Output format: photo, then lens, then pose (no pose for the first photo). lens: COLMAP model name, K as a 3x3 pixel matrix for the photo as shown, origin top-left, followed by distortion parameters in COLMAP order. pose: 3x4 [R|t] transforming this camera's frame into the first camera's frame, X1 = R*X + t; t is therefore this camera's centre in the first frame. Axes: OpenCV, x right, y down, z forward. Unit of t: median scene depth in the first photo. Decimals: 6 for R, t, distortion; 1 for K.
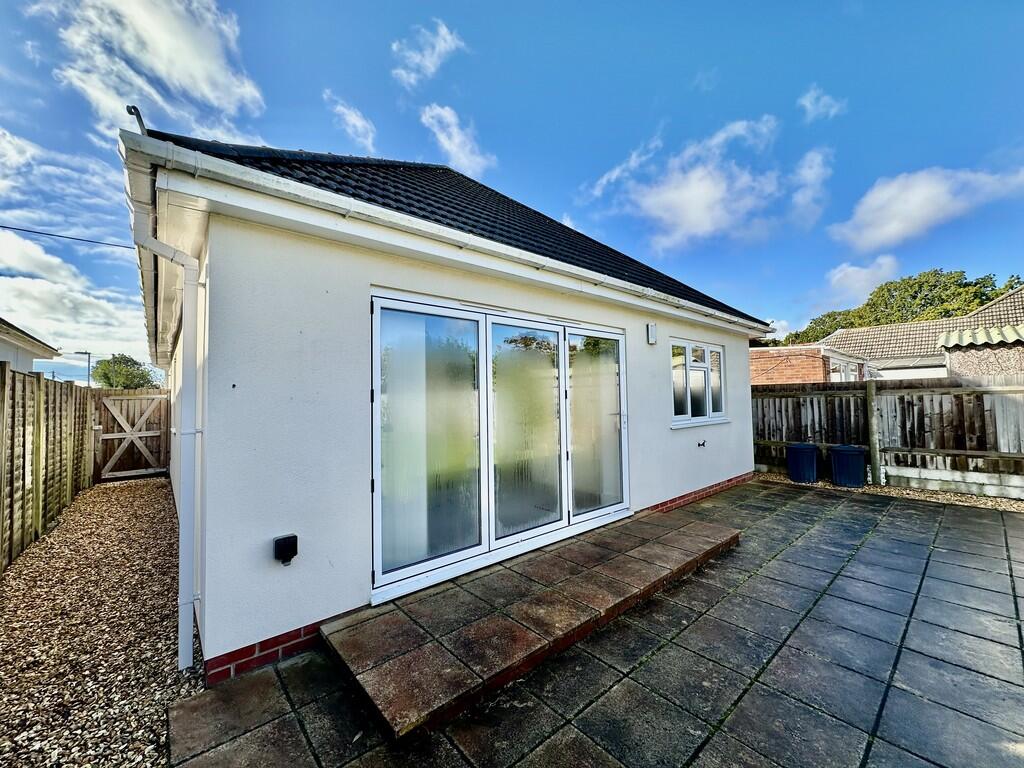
lens RADIAL K [[409.5, 0, 511.6], [0, 409.5, 382.8], [0, 0, 1]] dist [-0.003811, -0.000585]
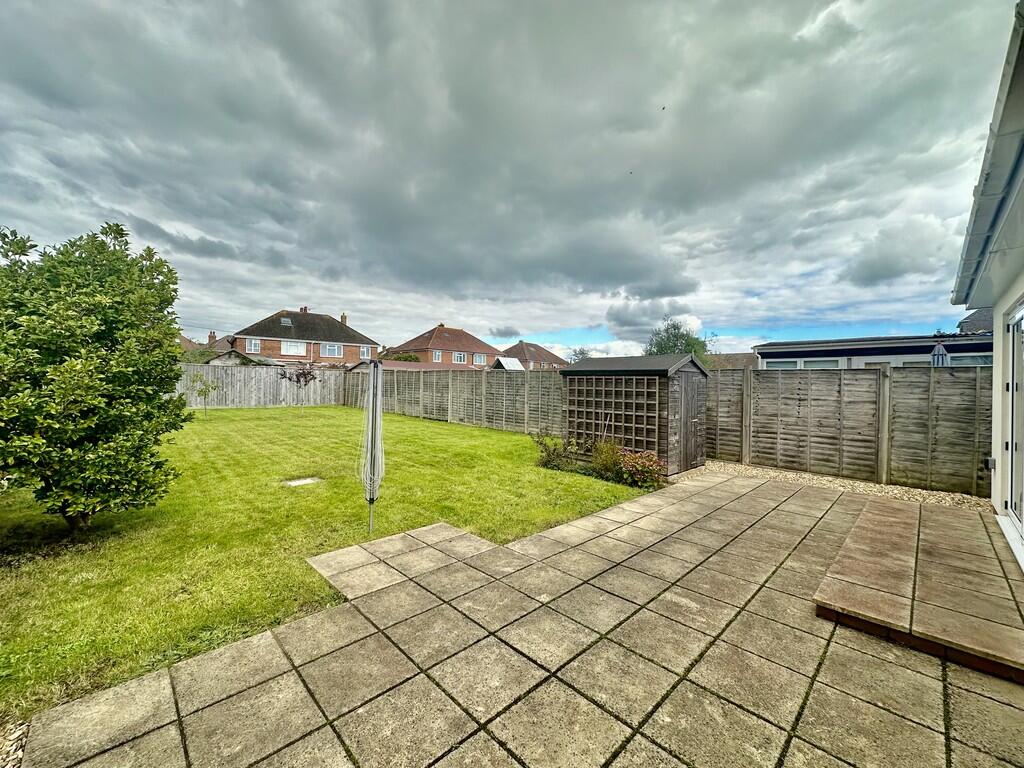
lens RADIAL K [[409.5, 0, 512.9], [0, 409.5, 381.4], [0, 0, 1]] dist [-0.003811, -0.000585]
pose [[-0.998180, 0.019336, -0.057116, 1.306978], [0.021177, 0.999270, -0.031810, 0.032931], [0.056459, -0.032962, -0.997861, 2.002329]]
